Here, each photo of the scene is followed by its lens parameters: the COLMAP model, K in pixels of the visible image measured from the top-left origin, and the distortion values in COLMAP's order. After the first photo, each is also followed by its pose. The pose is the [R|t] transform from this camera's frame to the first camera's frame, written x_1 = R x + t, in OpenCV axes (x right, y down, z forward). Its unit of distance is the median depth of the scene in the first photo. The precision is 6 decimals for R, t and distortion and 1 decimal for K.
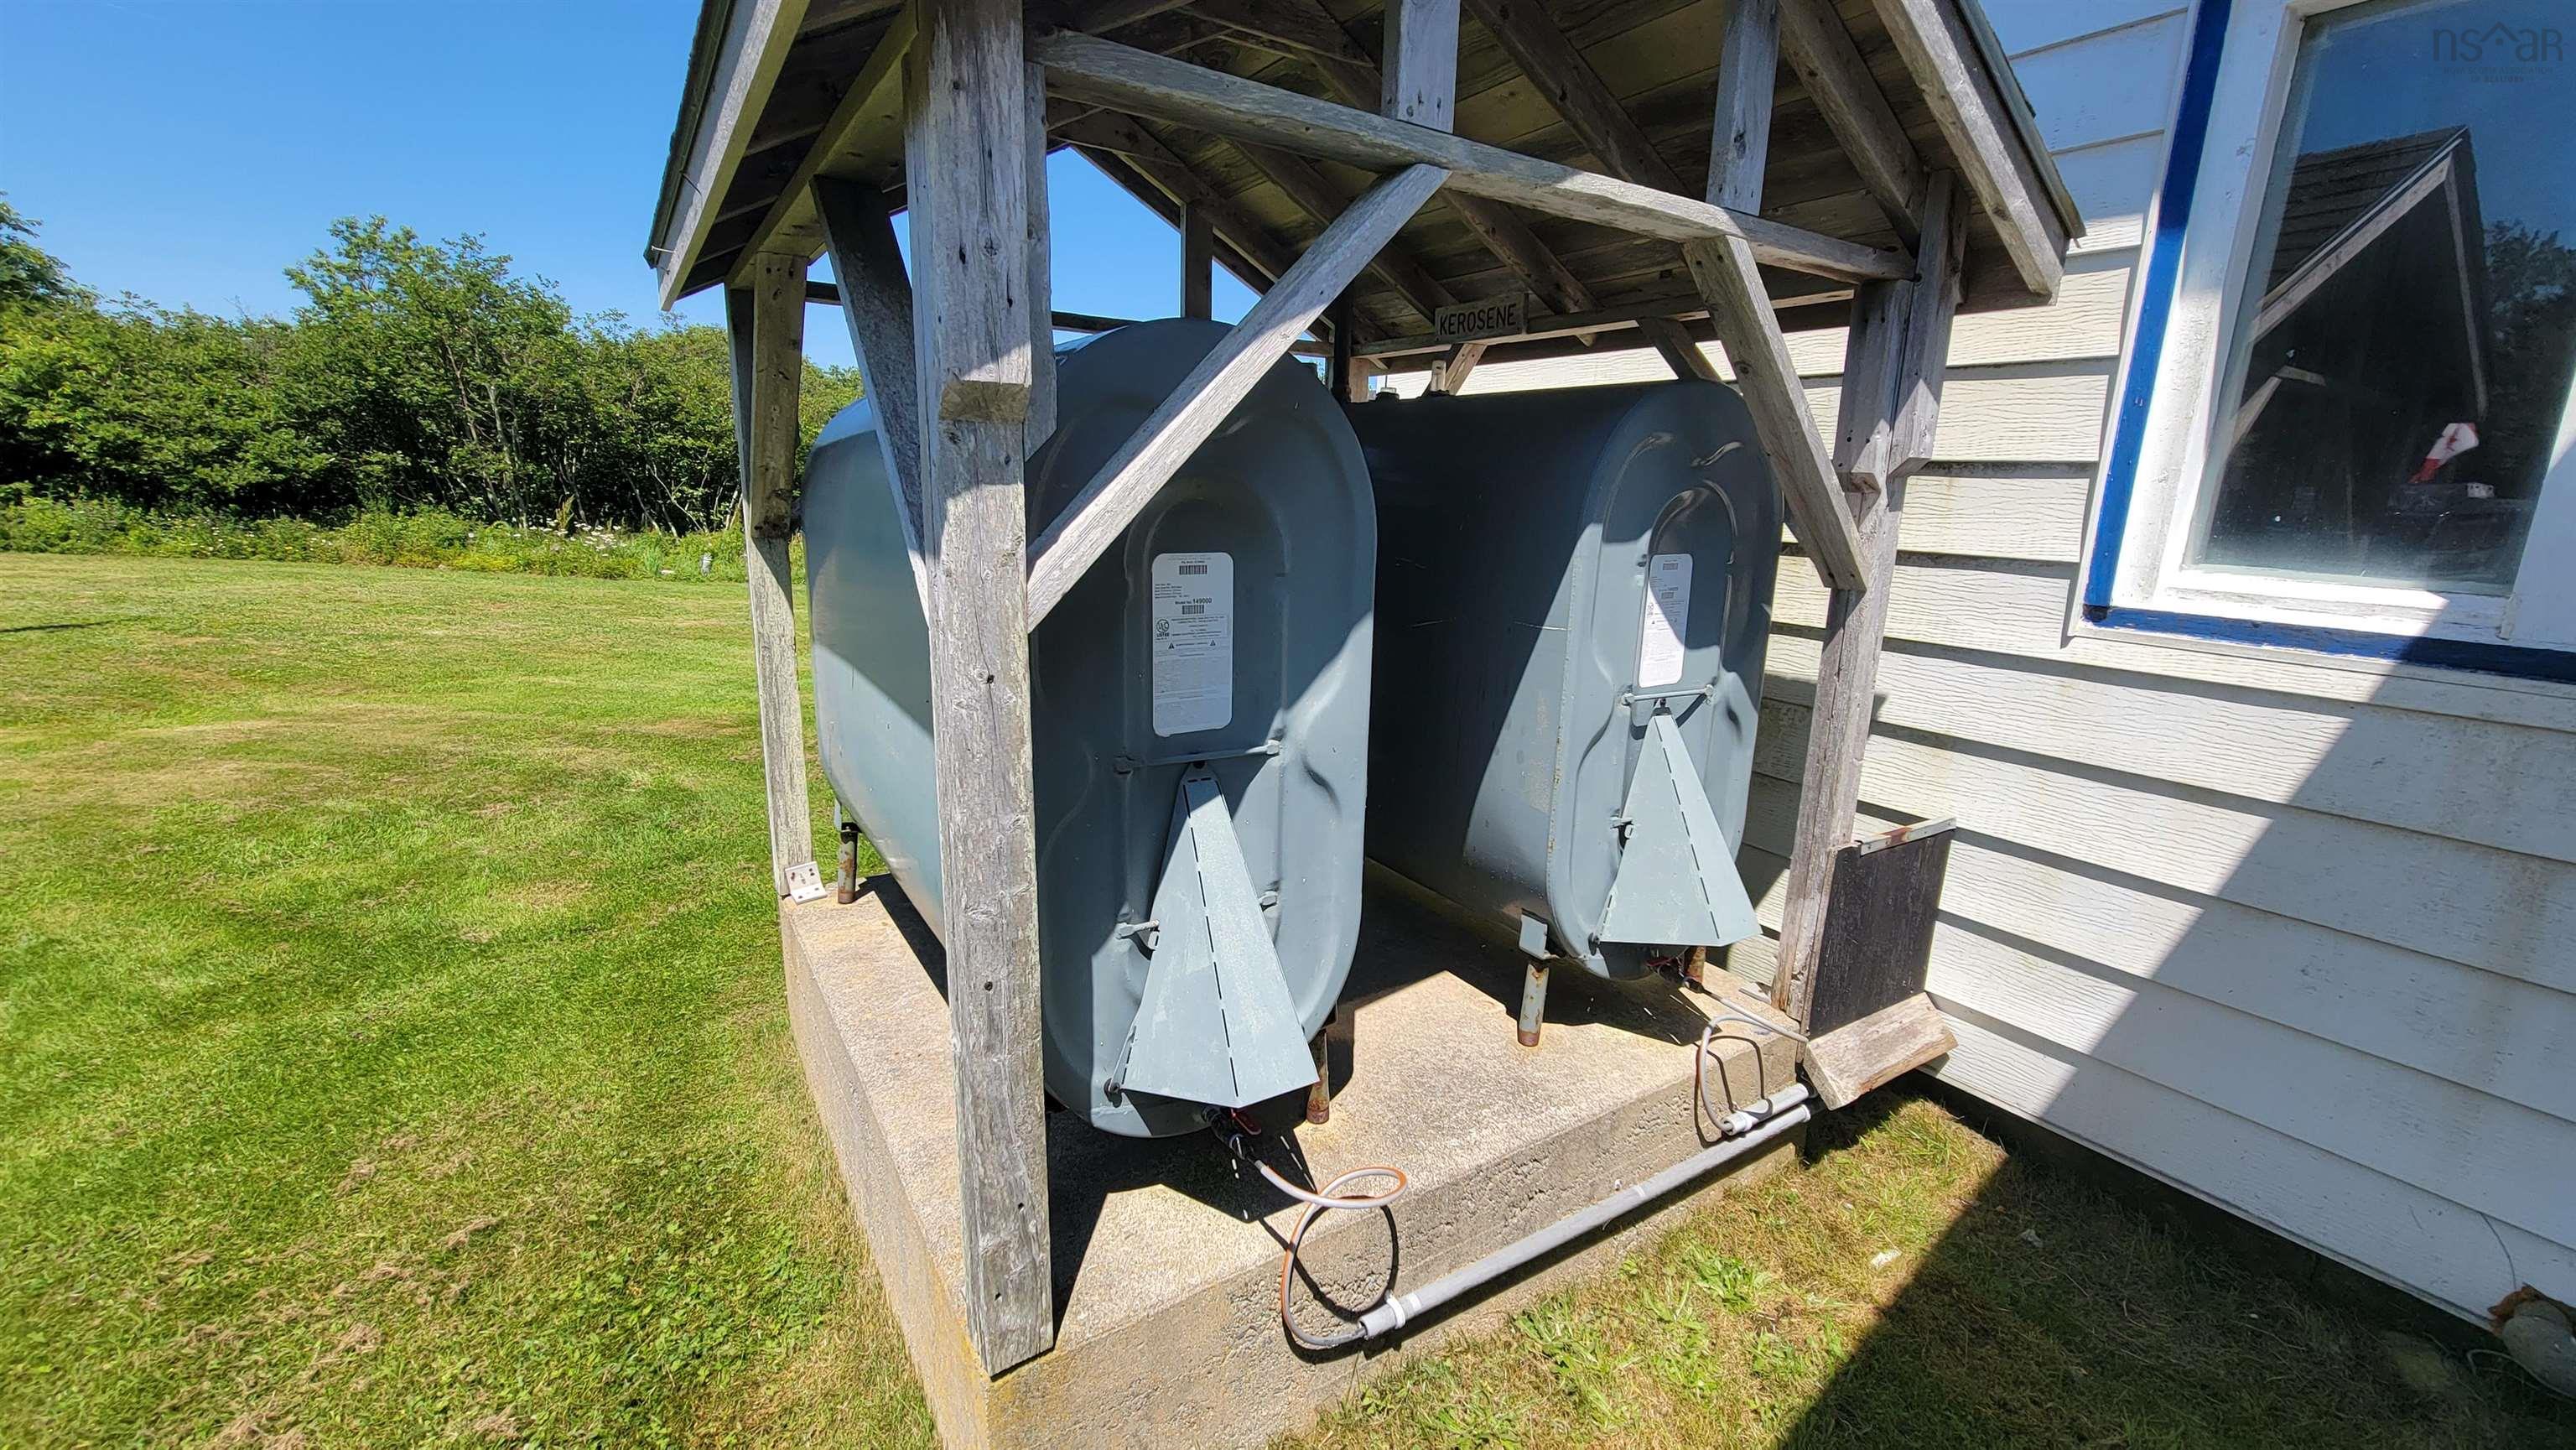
lens RADIAL K [[1051.3, 0, 1290.2], [0, 1051.3, 726.7], [0, 0, 1]] dist [-0.003337, 0.002206]
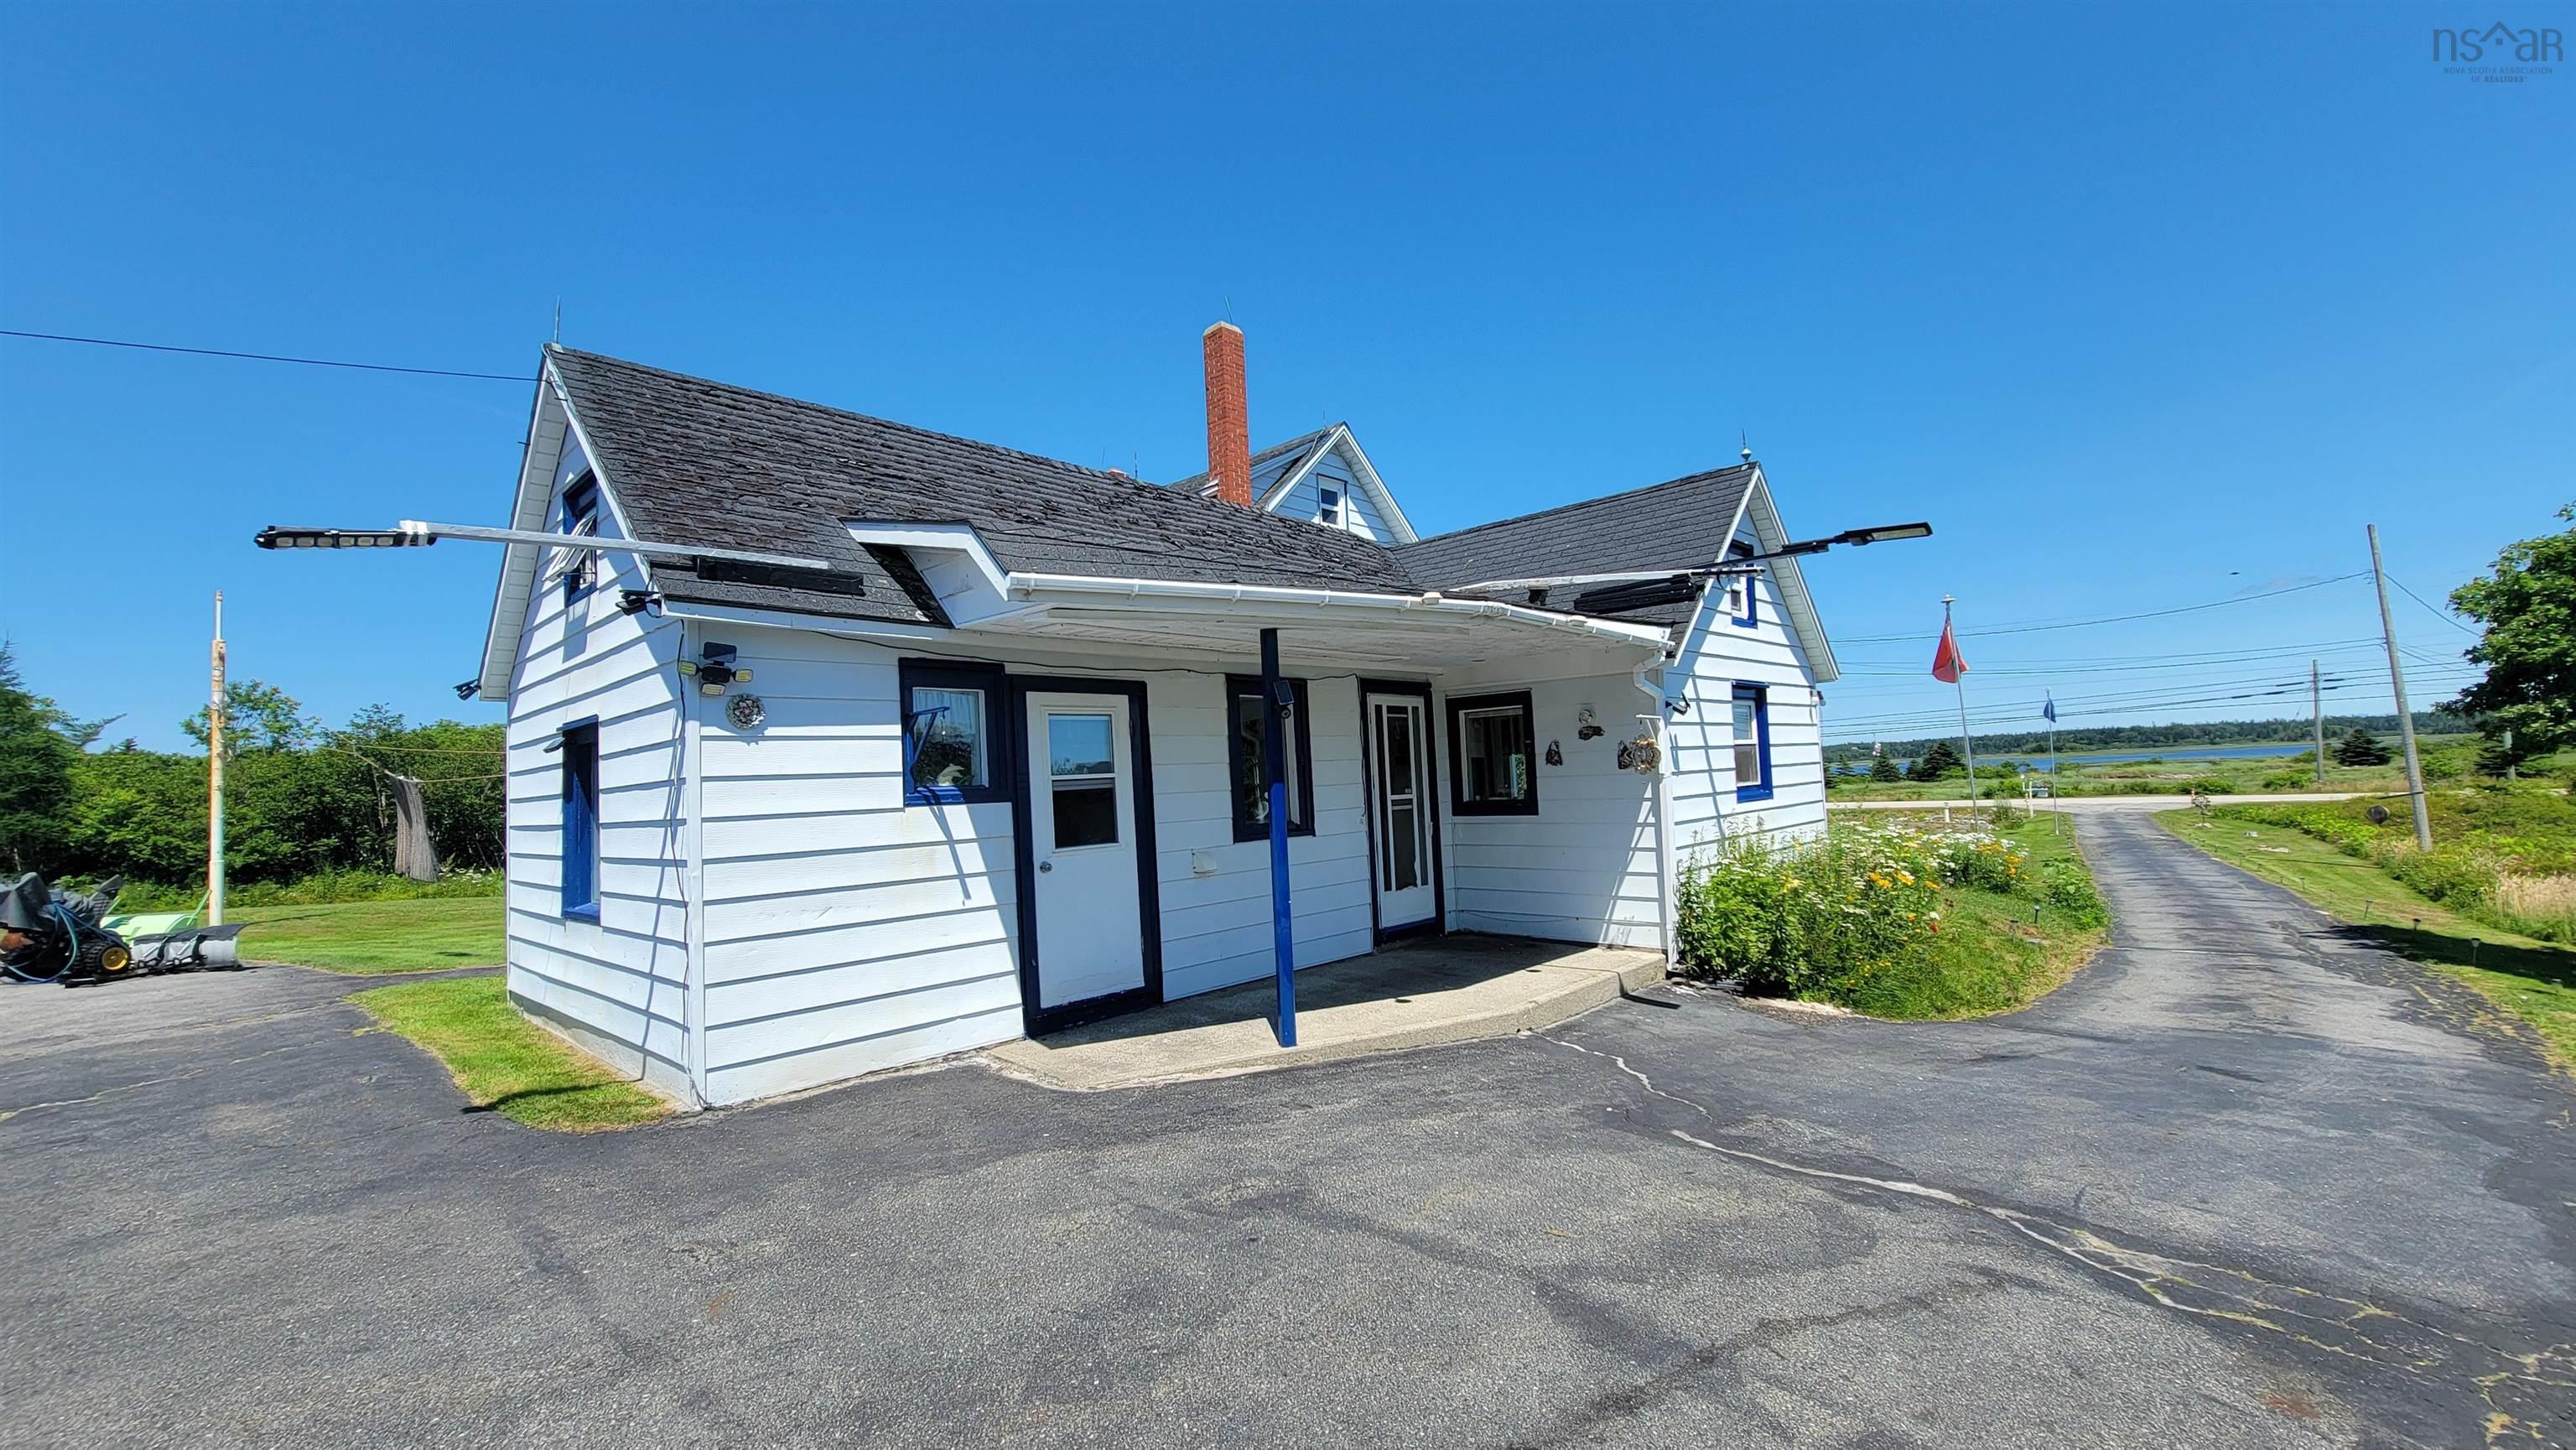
lens RADIAL K [[1051.3, 0, 1287.6], [0, 1051.3, 717.2], [0, 0, 1]] dist [-0.003337, 0.002206]
pose [[0.965617, -0.064758, 0.251773, 0.209968], [0.134111, 0.953746, -0.269041, 0.213973], [-0.222705, 0.293556, 0.929638, -0.971266]]
